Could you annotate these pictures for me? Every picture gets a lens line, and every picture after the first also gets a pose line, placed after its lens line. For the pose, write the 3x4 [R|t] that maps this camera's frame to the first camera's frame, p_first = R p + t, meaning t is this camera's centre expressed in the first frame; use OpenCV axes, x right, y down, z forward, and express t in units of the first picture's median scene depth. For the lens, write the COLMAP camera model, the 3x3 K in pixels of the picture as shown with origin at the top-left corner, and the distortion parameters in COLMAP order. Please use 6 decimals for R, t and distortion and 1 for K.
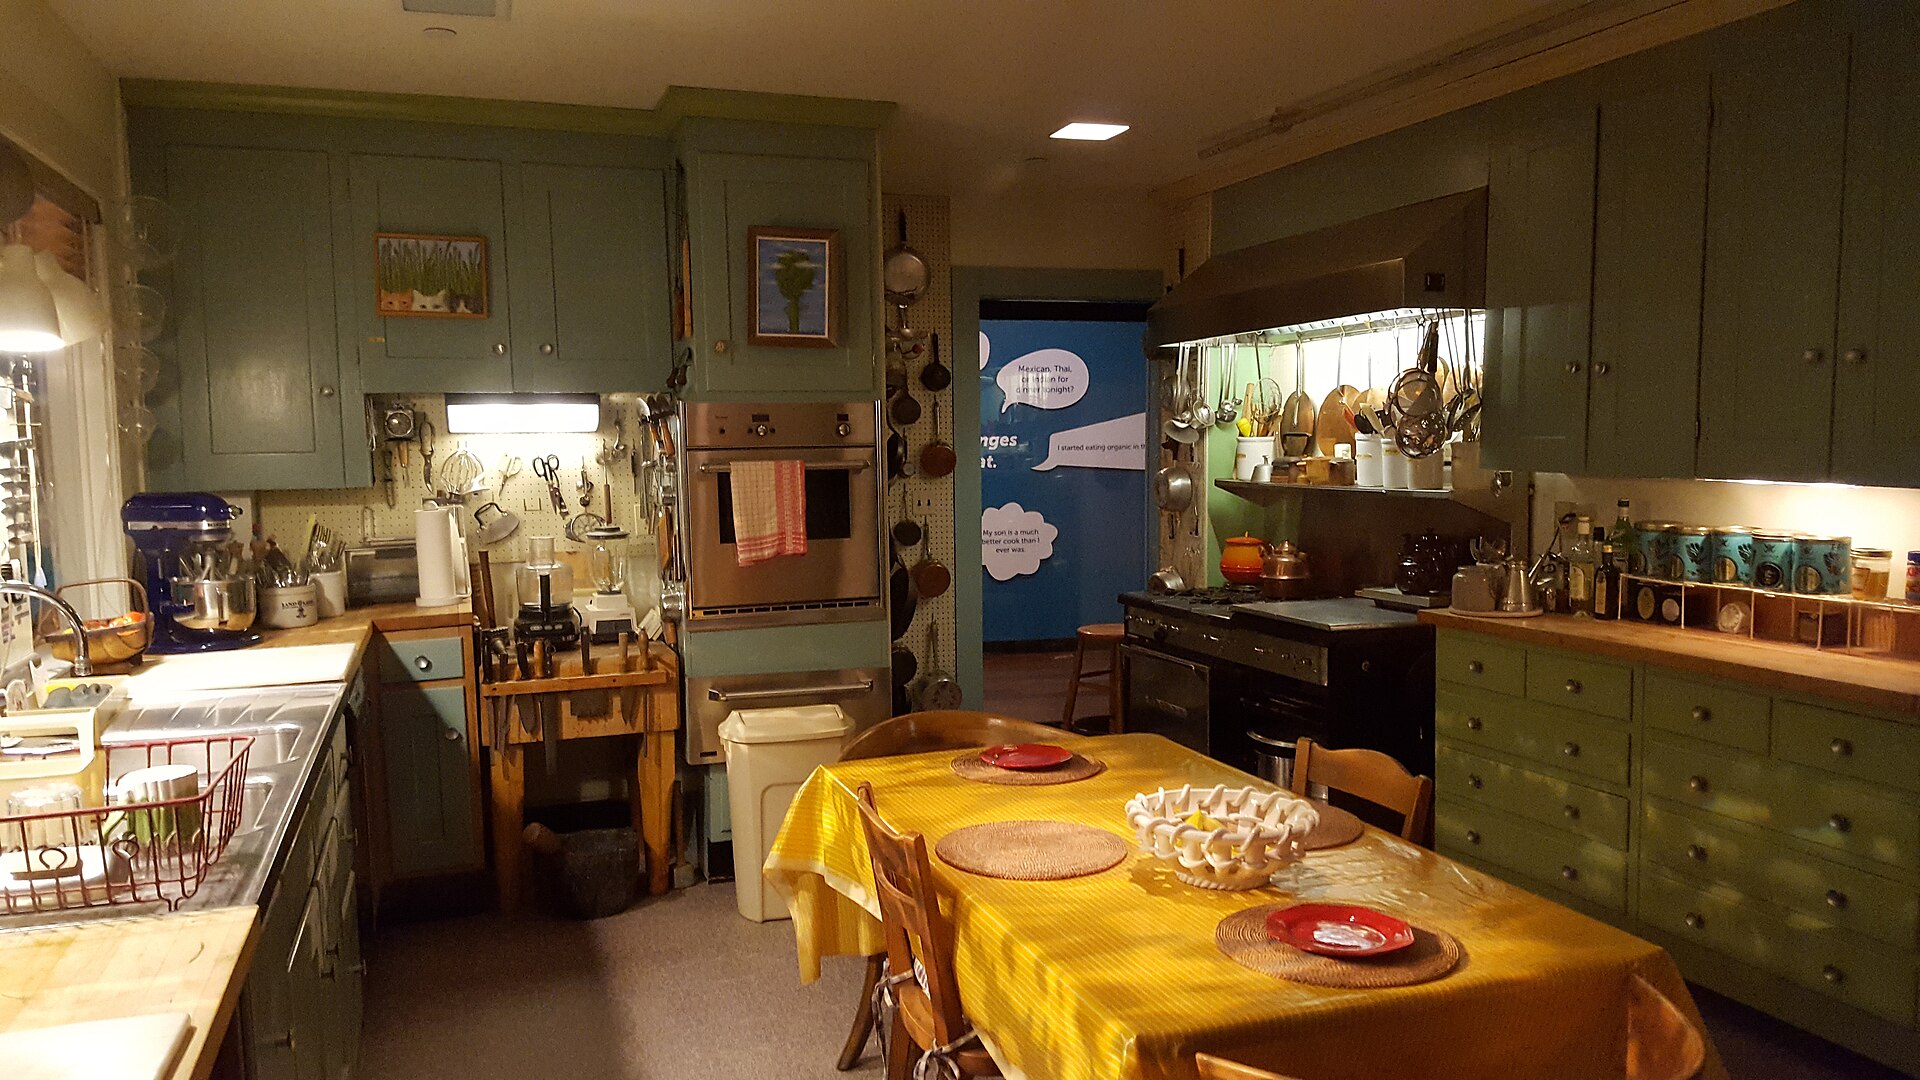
lens RADIAL K [[1391.9, 0, 960.0], [0, 1391.9, 540.0], [0, 0, 1]] dist [0.003994, 0.000851]
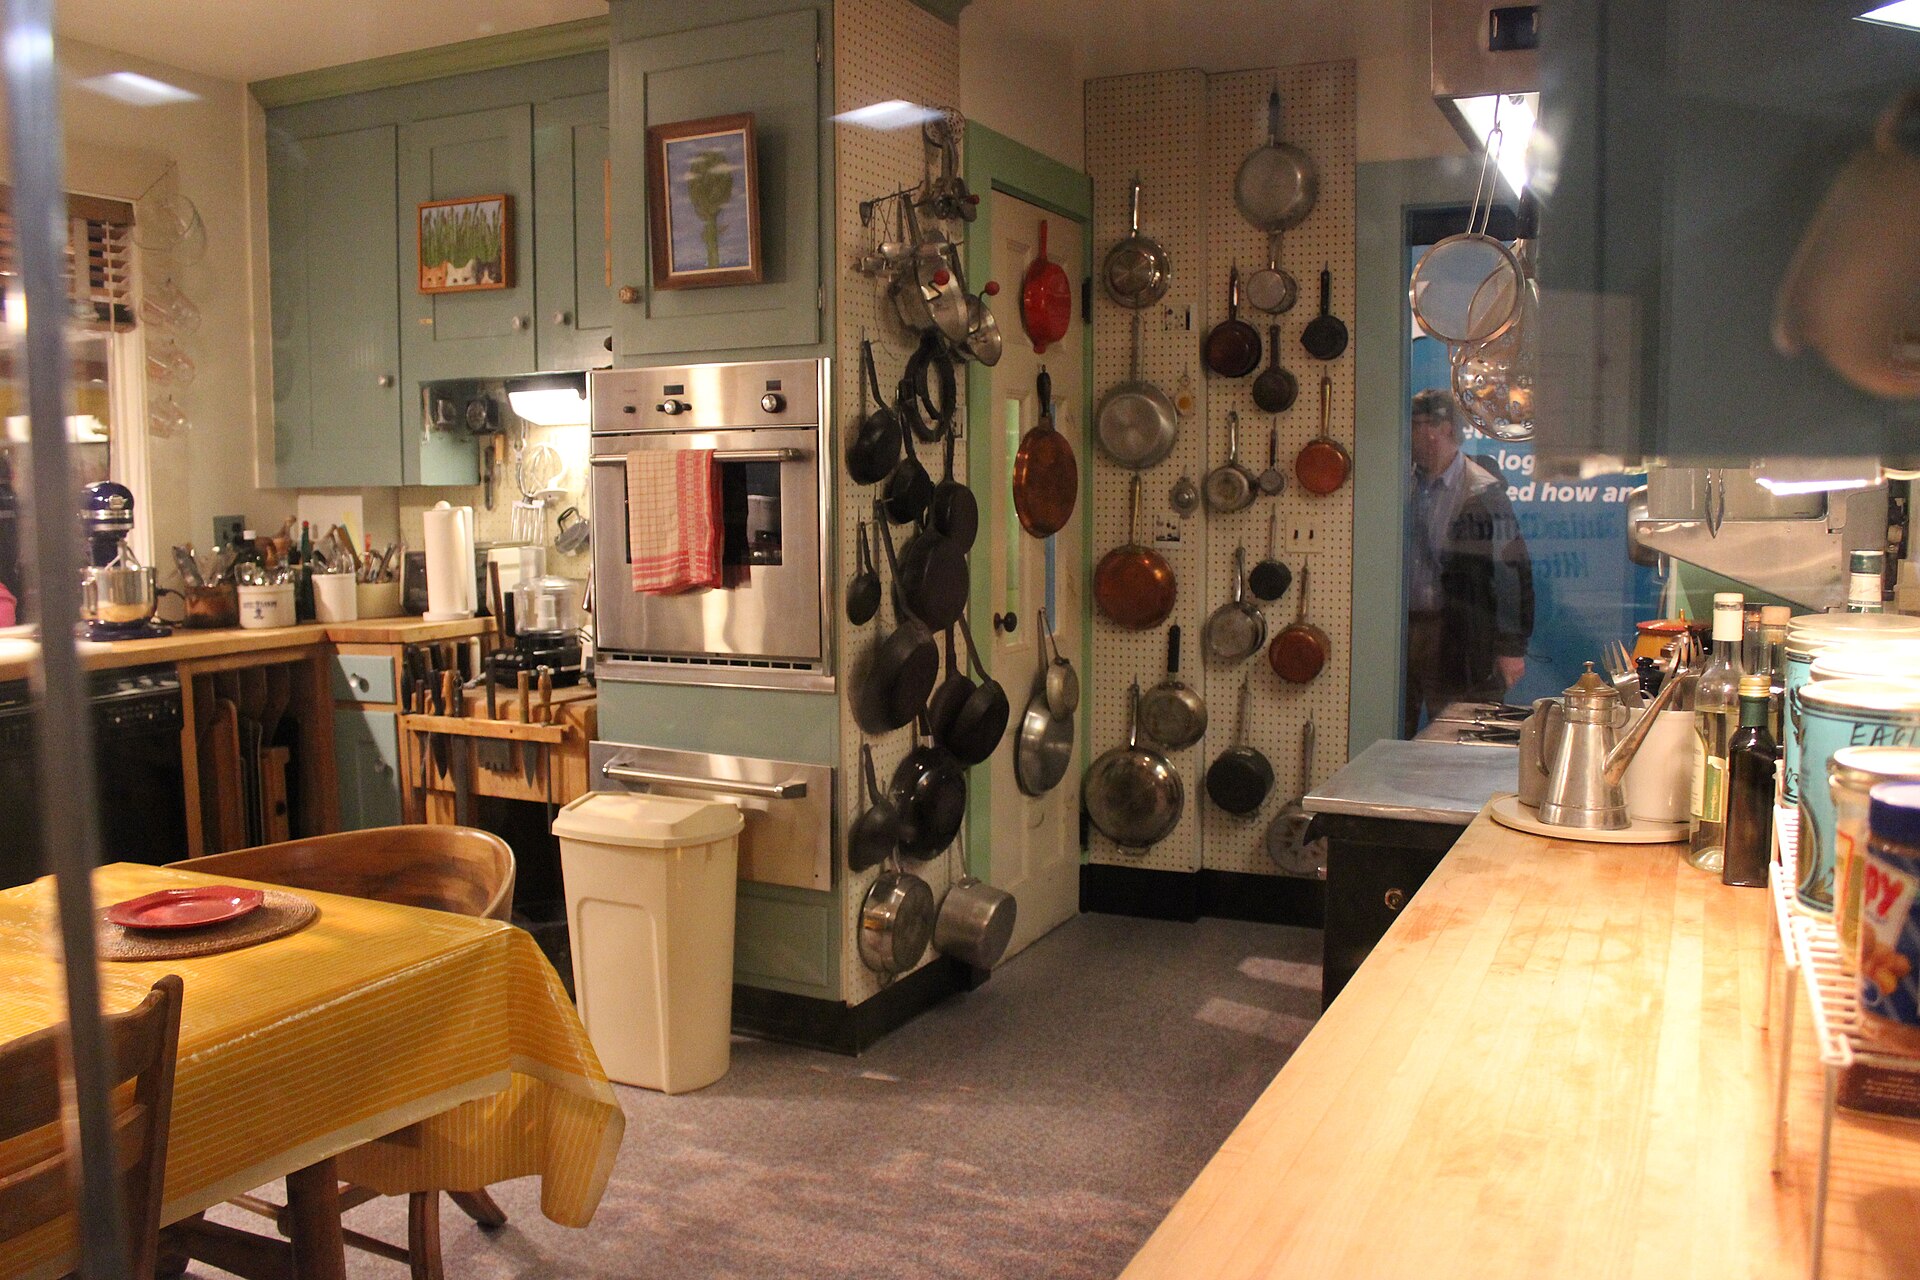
lens RADIAL K [[1574.6, 0, 963.8], [0, 1574.6, 585.9], [0, 0, 1]] dist [-0.114054, 0.000460]
pose [[0.700138, 0.048899, -0.712331, 0.542527], [-0.054629, 0.998396, 0.014842, -0.007600], [0.711914, 0.028523, 0.701687, 0.548613]]
